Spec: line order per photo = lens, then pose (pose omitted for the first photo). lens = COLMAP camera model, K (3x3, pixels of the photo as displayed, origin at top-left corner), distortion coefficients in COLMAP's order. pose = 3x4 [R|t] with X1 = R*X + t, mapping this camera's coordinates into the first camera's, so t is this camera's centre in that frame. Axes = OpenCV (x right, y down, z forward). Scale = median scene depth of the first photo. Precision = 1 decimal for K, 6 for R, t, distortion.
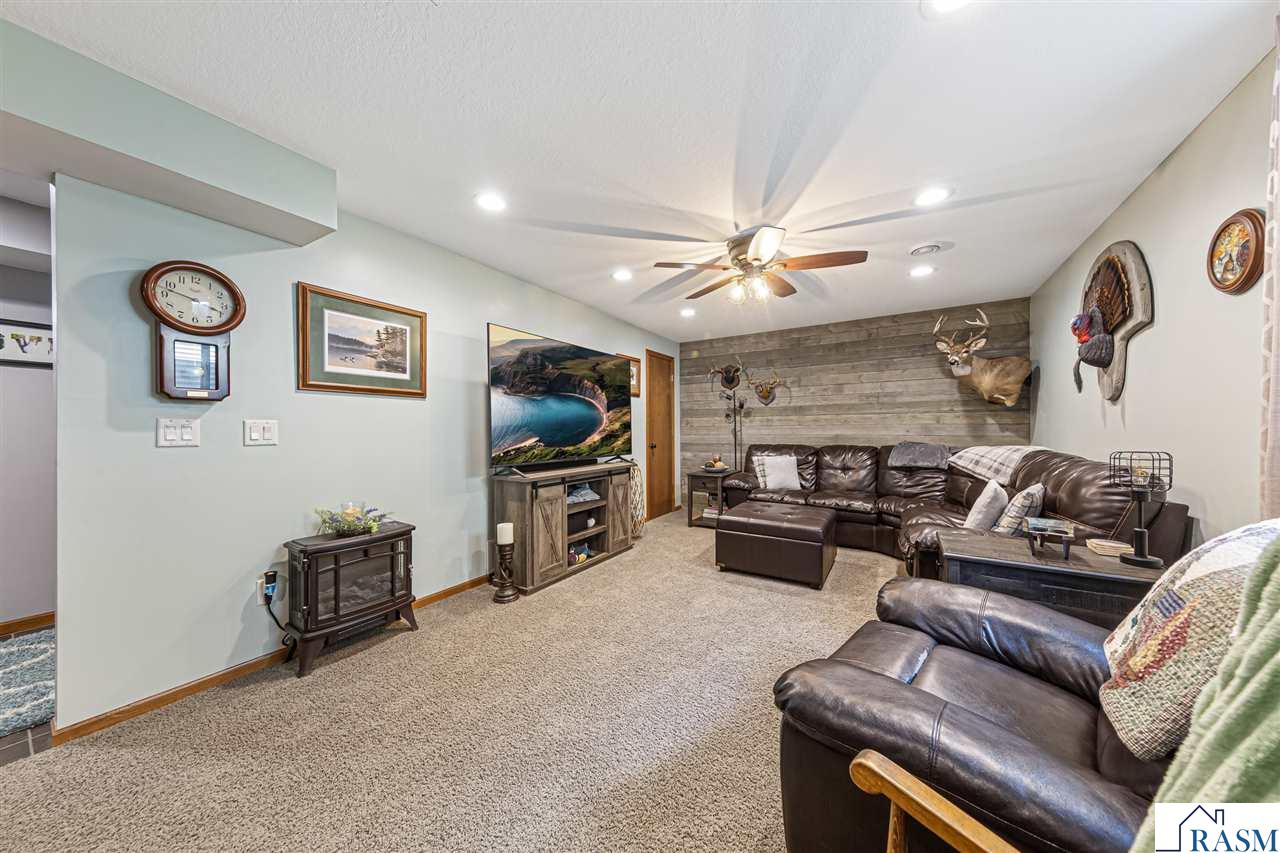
lens RADIAL K [[412.9, 0, 645.1], [0, 412.9, 433.6], [0, 0, 1]] dist [0.001446, 0.000054]
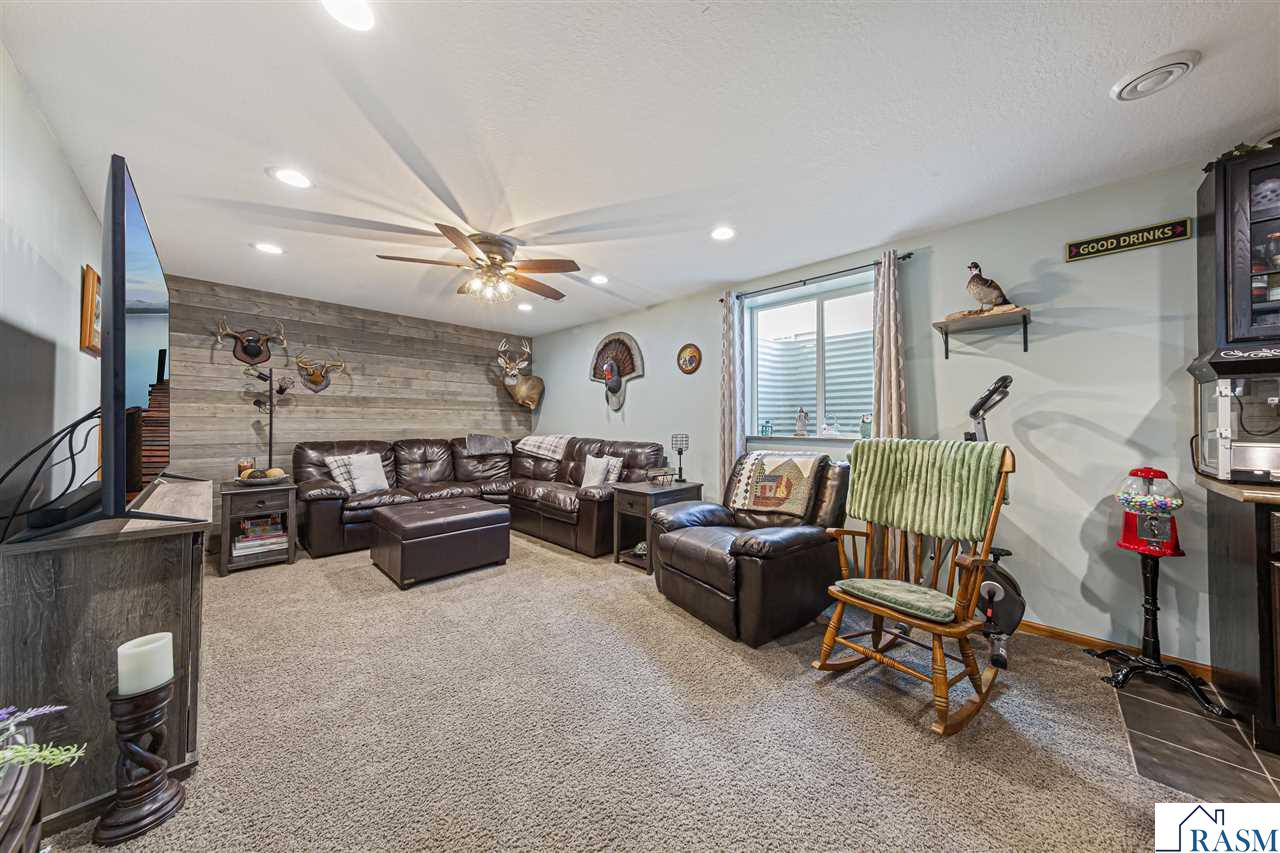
lens RADIAL K [[412.9, 0, 646.0], [0, 412.9, 418.4], [0, 0, 1]] dist [0.001446, 0.000054]
pose [[0.193318, 0.019803, 0.980936, -0.433267], [0.004308, 0.999770, -0.021032, 0.000679], [-0.981127, 0.008291, 0.193188, 0.268178]]
